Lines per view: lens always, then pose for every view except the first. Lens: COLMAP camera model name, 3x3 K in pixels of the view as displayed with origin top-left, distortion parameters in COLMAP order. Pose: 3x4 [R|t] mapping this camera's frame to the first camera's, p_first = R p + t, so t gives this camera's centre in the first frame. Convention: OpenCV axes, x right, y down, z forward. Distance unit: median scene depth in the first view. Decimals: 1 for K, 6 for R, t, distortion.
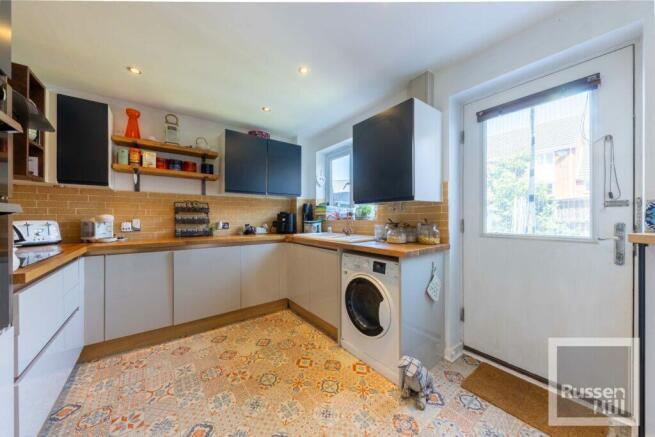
lens RADIAL K [[231.2, 0, 326.2], [0, 231.2, 222.6], [0, 0, 1]] dist [0.007245, -0.000029]
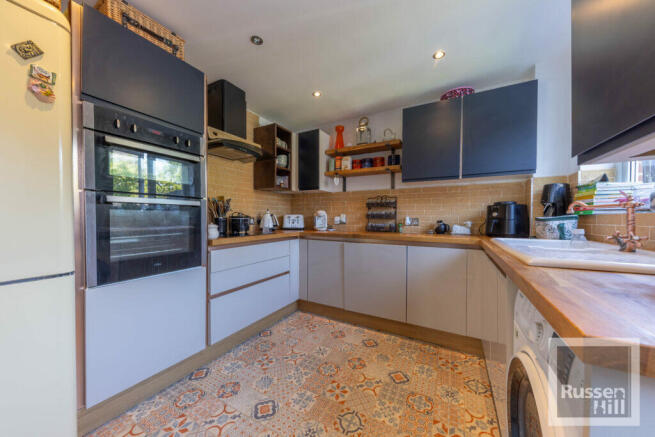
lens RADIAL K [[231.2, 0, 326.2], [0, 231.2, 222.6], [0, 0, 1]] dist [0.007245, -0.000029]
pose [[0.389649, 0.025529, -0.920609, 0.274567], [-0.020202, 0.999612, 0.019169, 0.008295], [0.920742, 0.011129, 0.390014, 0.427289]]
